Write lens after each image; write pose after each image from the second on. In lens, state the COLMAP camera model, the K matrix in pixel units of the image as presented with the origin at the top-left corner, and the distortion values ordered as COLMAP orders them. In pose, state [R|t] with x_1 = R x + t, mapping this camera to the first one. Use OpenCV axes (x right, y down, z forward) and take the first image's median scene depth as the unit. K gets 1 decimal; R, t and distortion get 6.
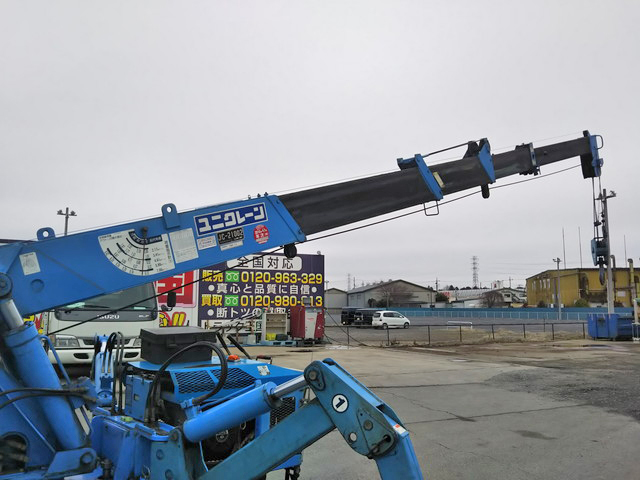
lens RADIAL K [[549.3, 0, 320.0], [0, 549.3, 240.0], [0, 0, 1]] dist [-0.025504, -0.008440]
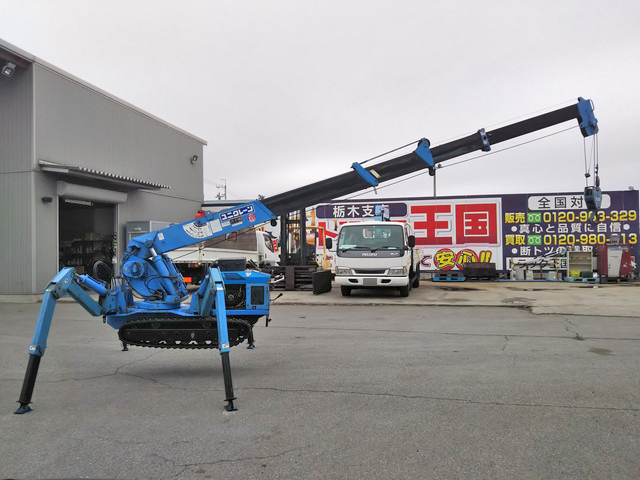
lens RADIAL K [[549.3, 0, 320.0], [0, 549.3, 240.0], [0, 0, 1]] dist [-0.025504, -0.008440]
pose [[0.747520, -0.017848, -0.663999, 0.238482], [0.091289, 0.992914, 0.076083, -0.009912], [0.657936, -0.117489, 0.743852, -0.079303]]
